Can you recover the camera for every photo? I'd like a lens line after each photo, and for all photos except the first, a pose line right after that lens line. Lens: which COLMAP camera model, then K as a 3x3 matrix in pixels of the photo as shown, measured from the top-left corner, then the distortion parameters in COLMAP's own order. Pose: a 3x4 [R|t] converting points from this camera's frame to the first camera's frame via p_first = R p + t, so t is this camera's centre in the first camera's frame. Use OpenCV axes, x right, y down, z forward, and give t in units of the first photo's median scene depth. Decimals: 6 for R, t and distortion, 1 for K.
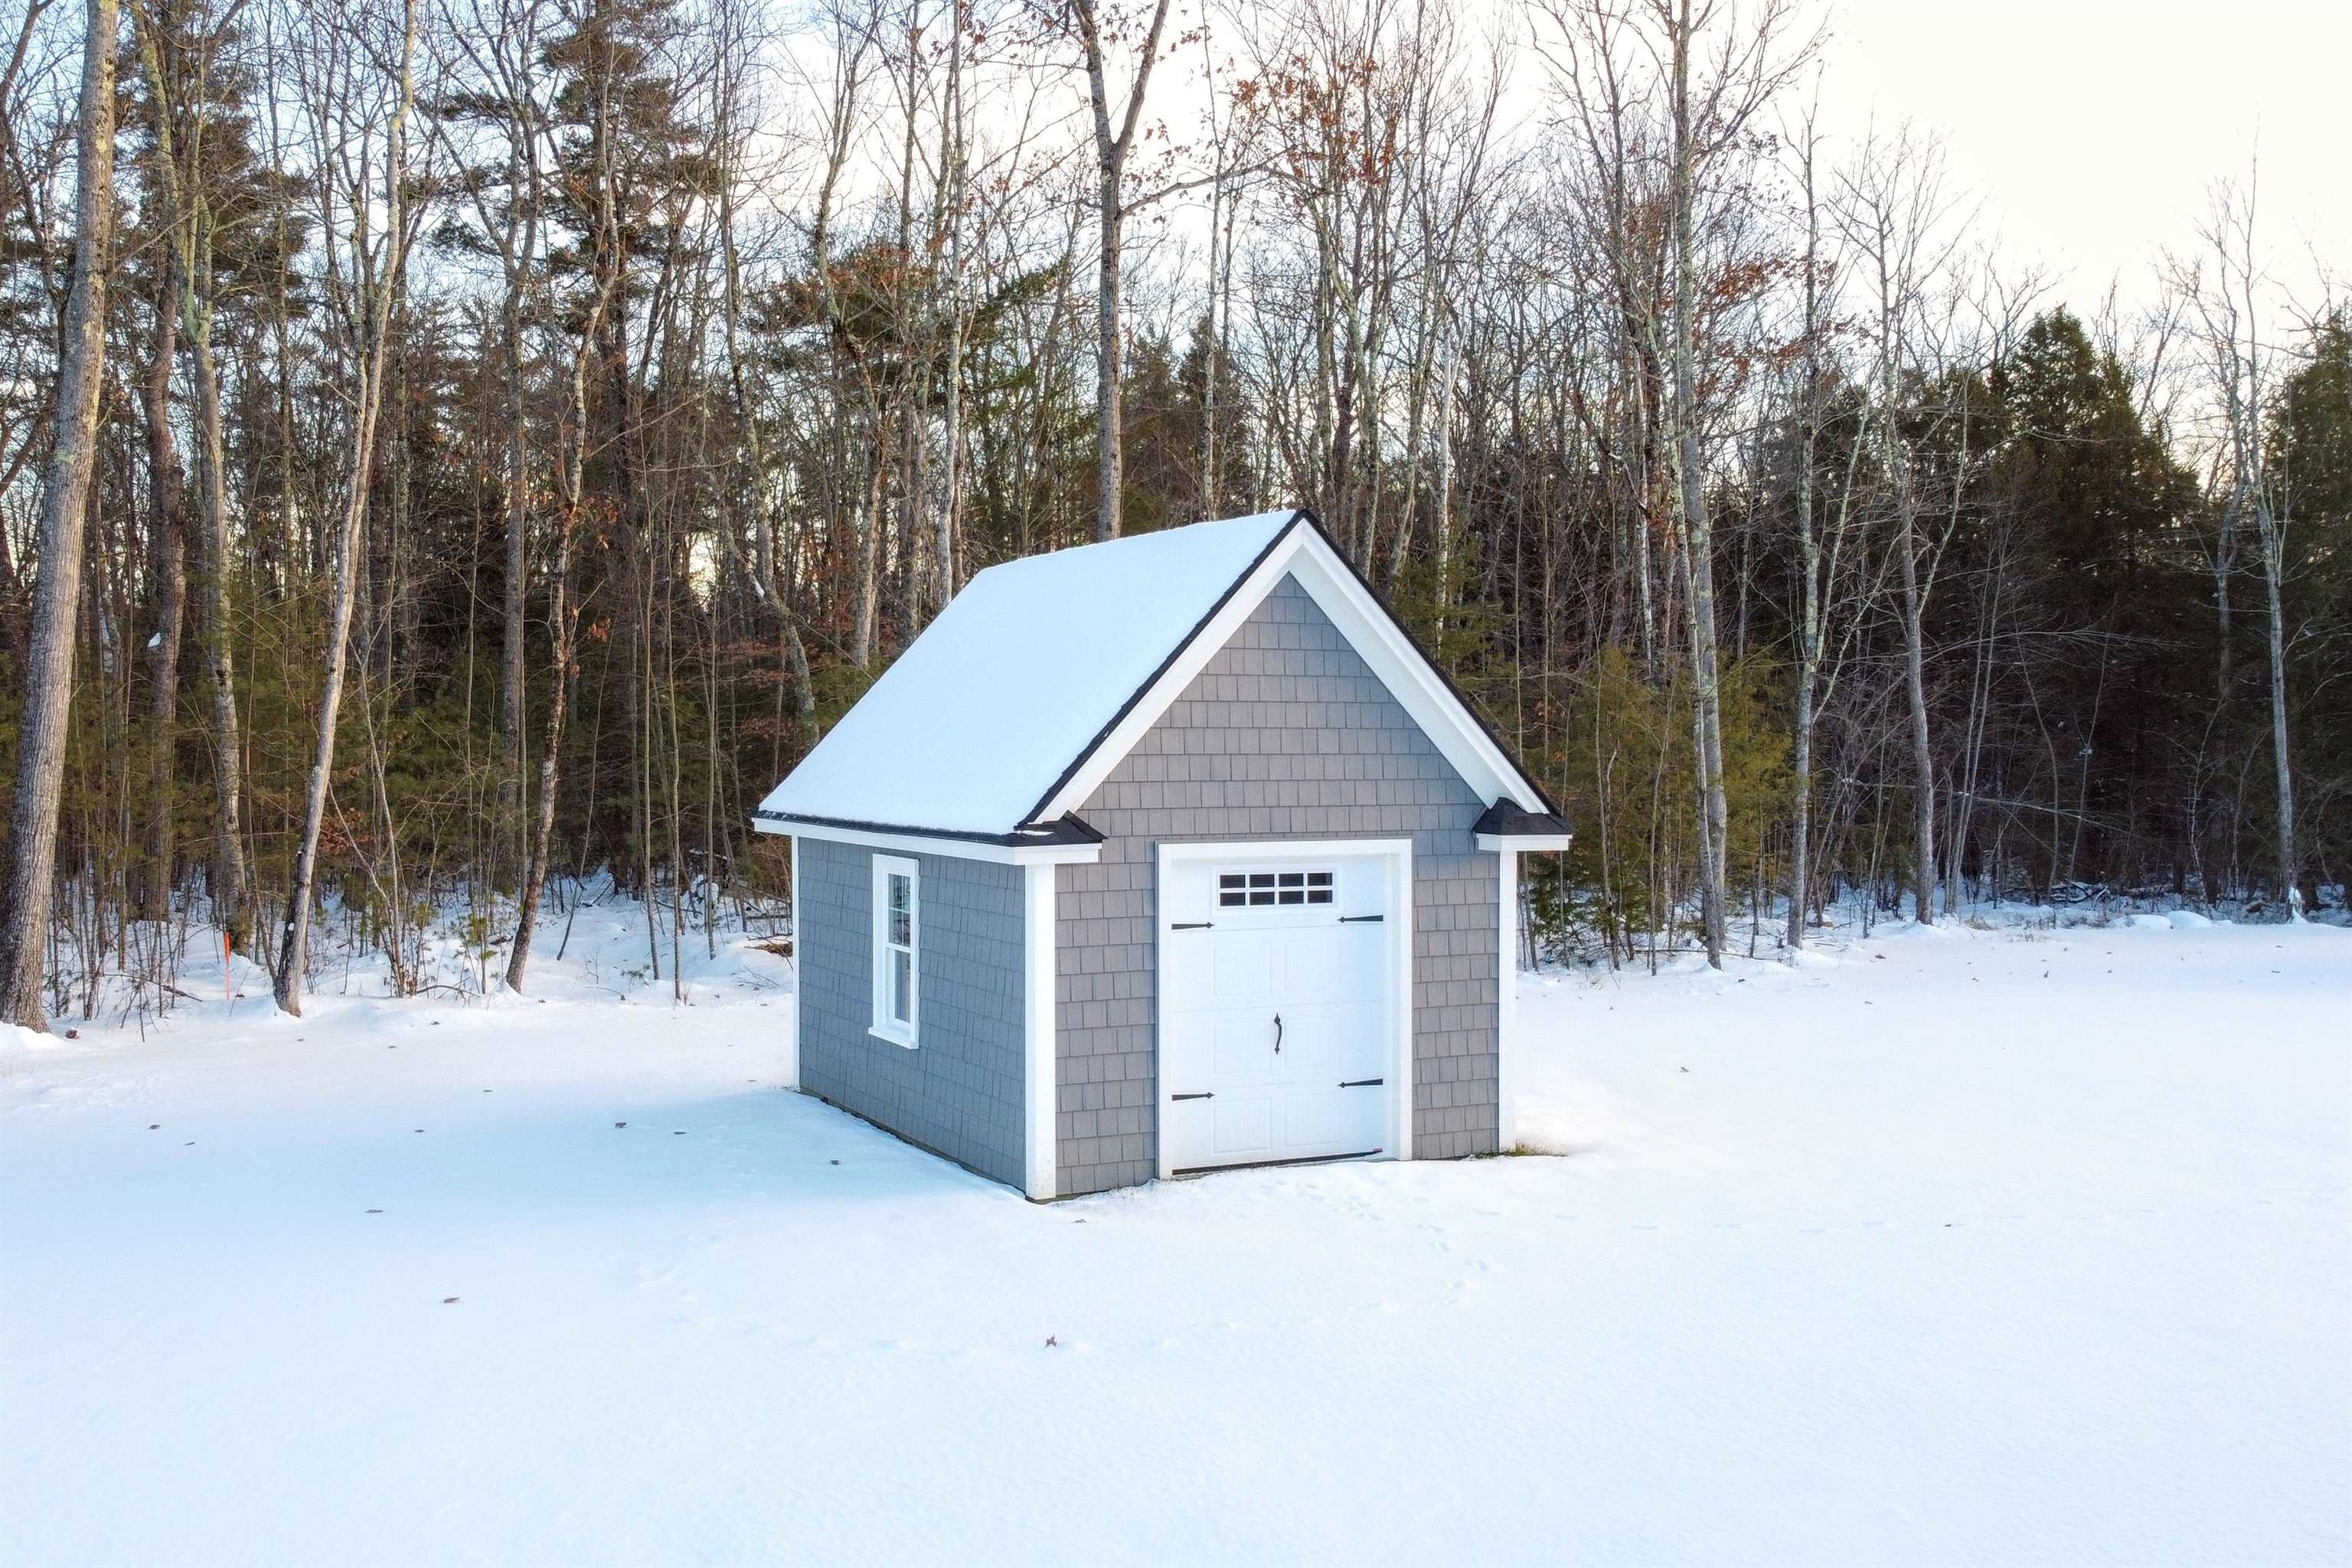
lens RADIAL K [[2119.2, 0, 1058.1], [0, 2119.2, 767.2], [0, 0, 1]] dist [0.012323, -0.027389]
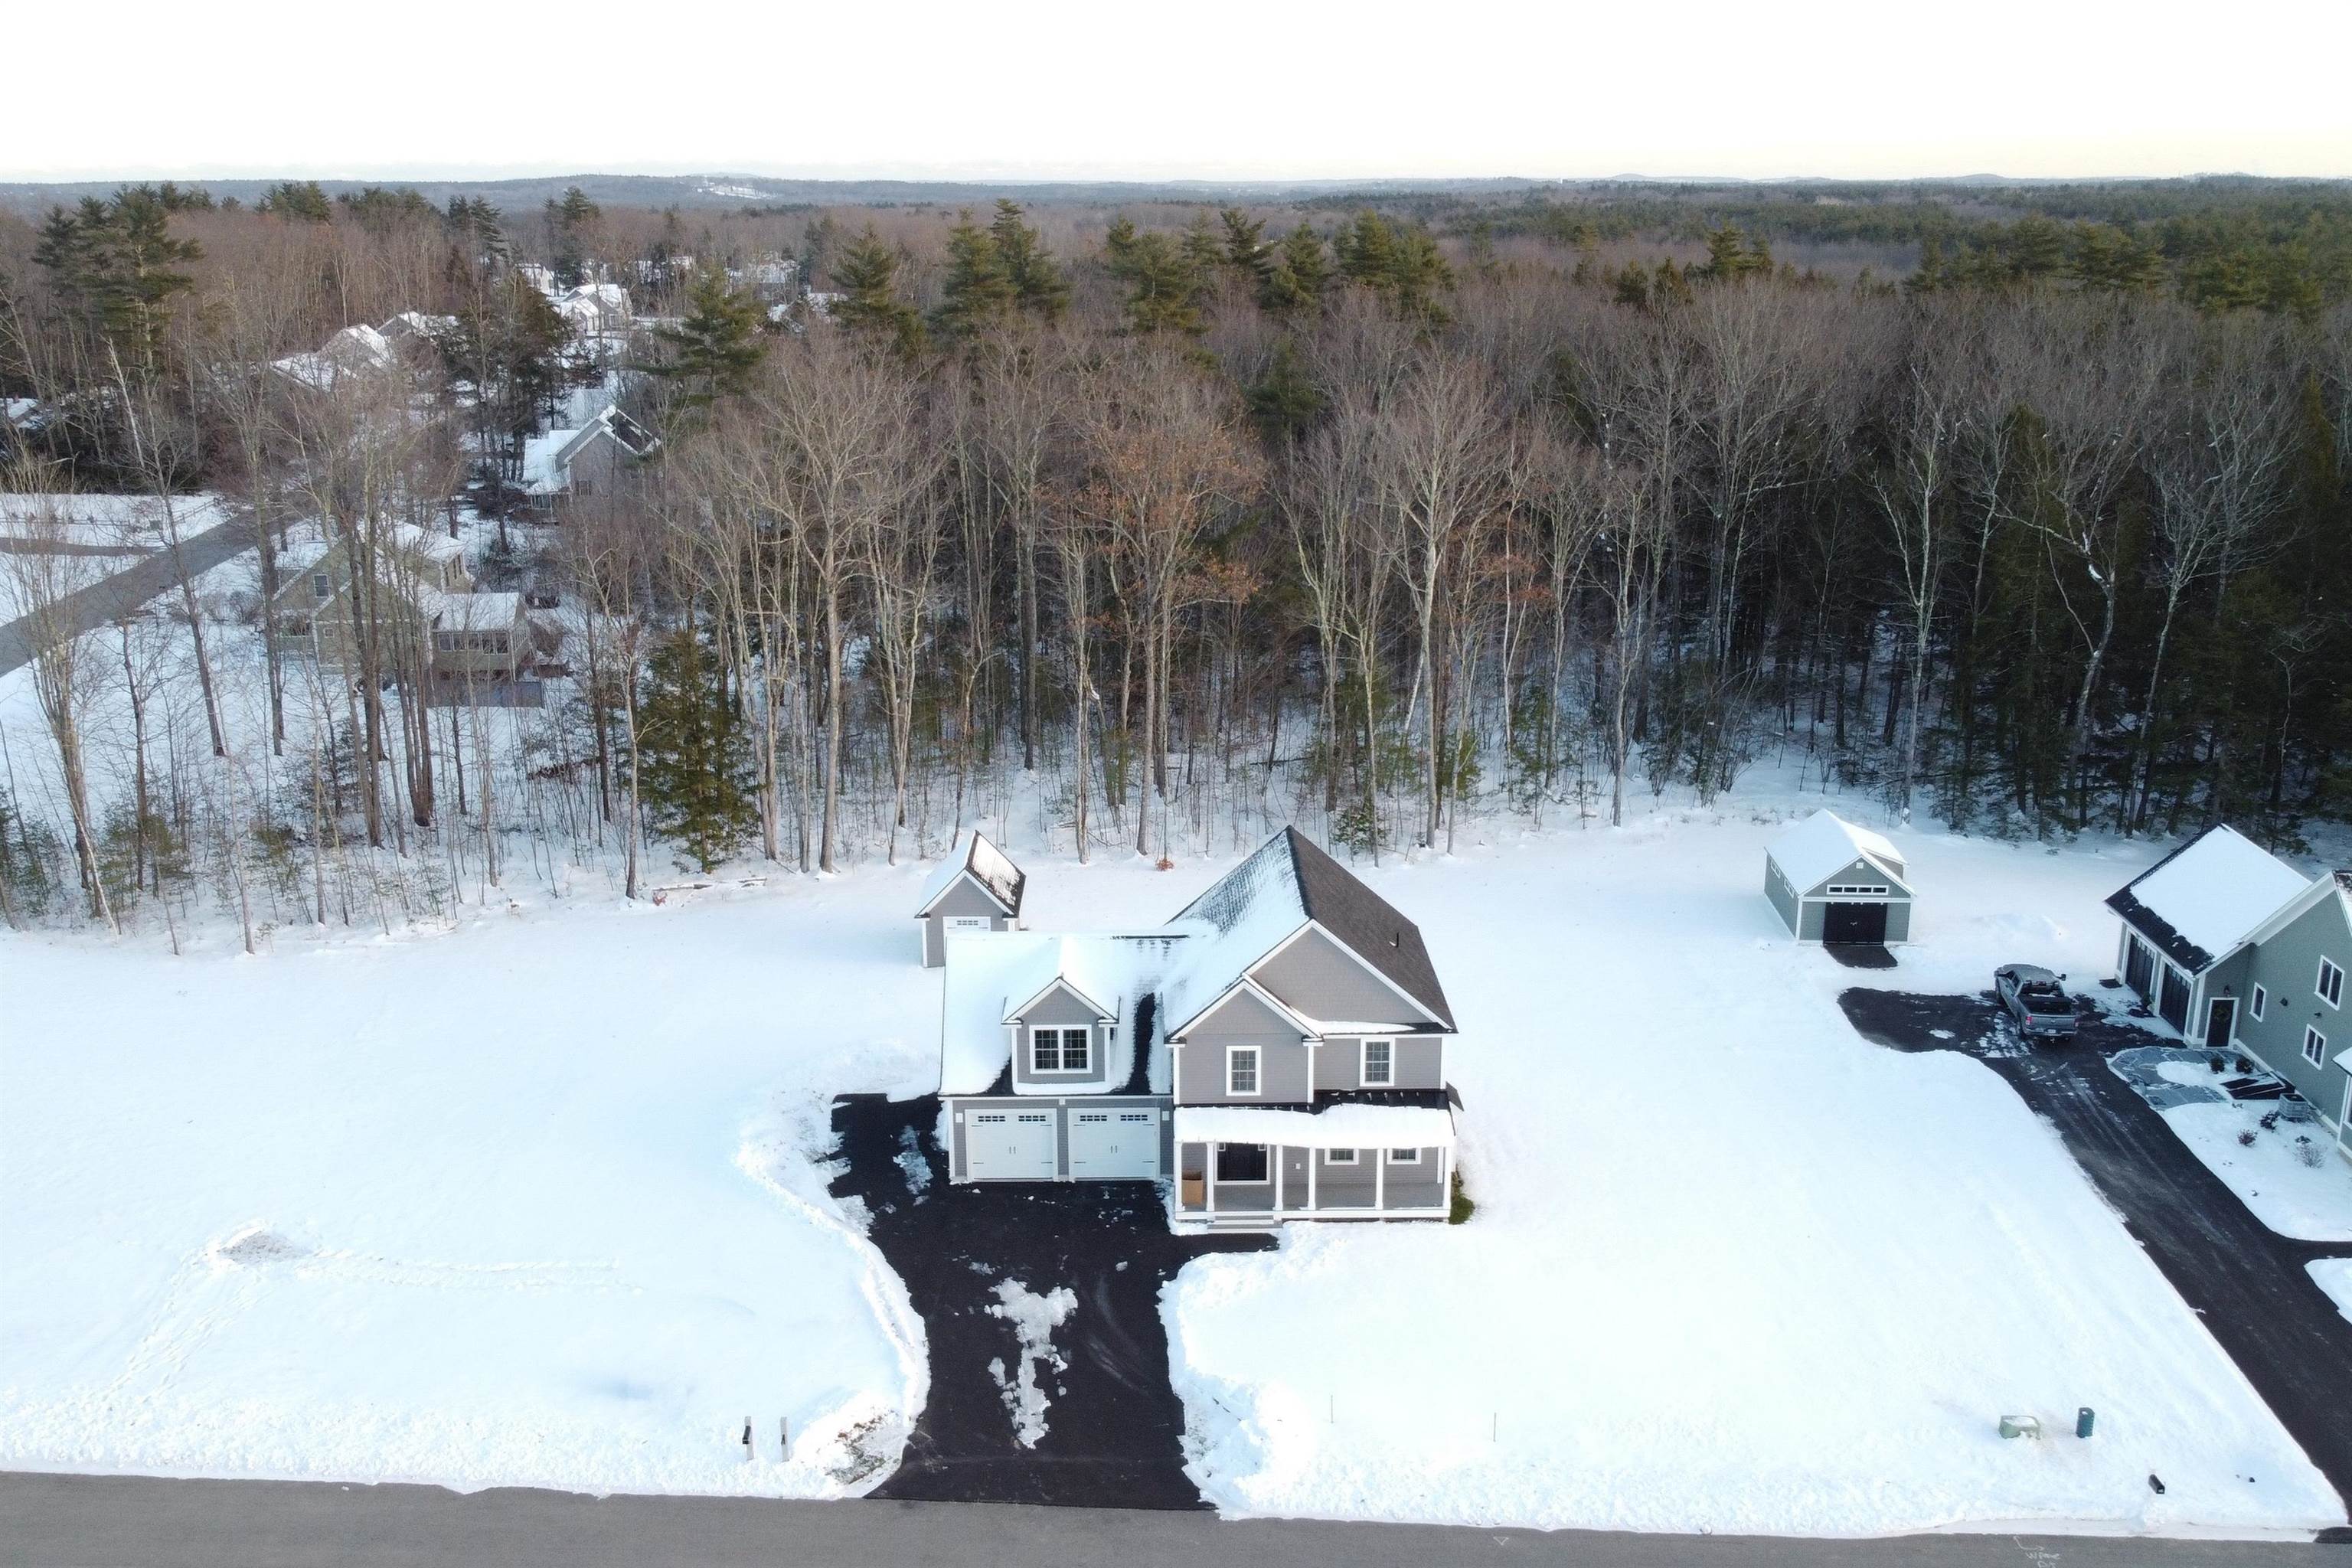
lens RADIAL K [[2118.8, 0, 1160.0], [0, 2118.8, 786.8], [0, 0, 1]] dist [0.010521, 0.000000]
pose [[0.907079, 0.114583, -0.405065, 2.964390], [-0.002832, 0.963882, 0.266316, -1.904580], [0.420950, -0.240422, 0.874642, -3.932035]]
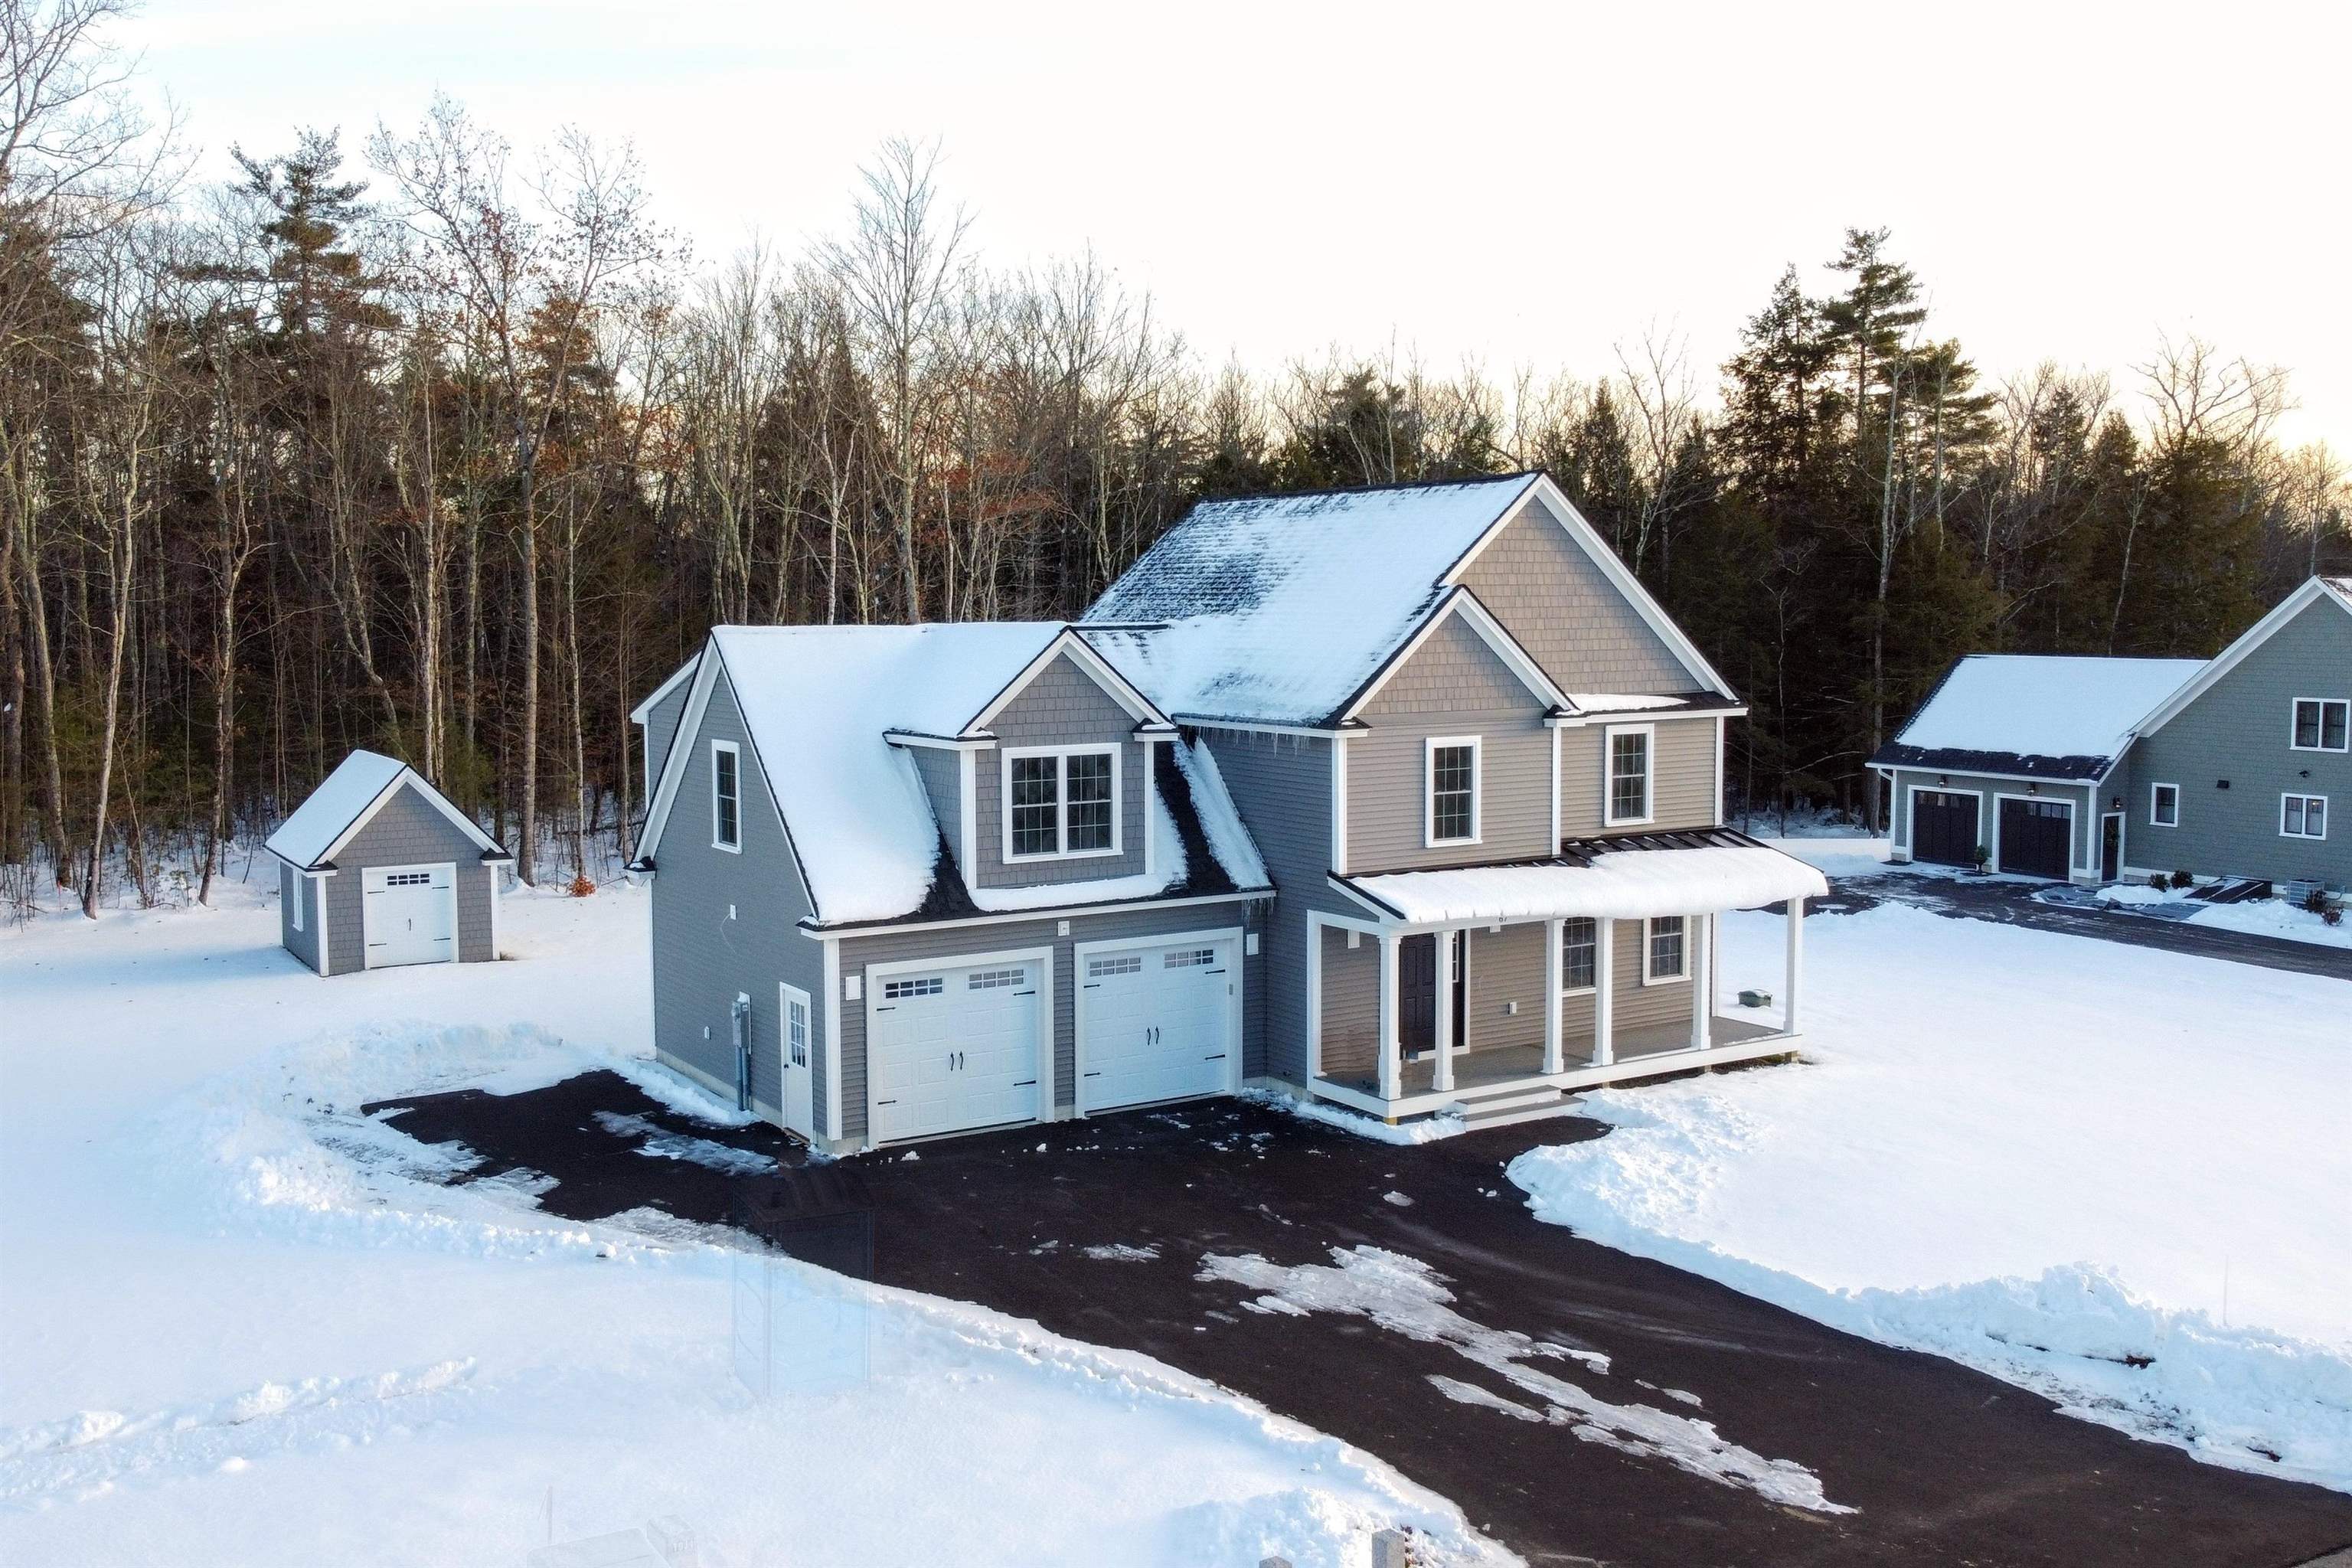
lens RADIAL K [[2119.2, 0, 1131.9], [0, 2119.2, 759.2], [0, 0, 1]] dist [0.012323, -0.027389]
pose [[0.994470, -0.011197, 0.104419, 0.828114], [0.004878, 0.998151, 0.060580, -0.301889], [-0.104904, -0.059736, 0.992687, -2.203745]]
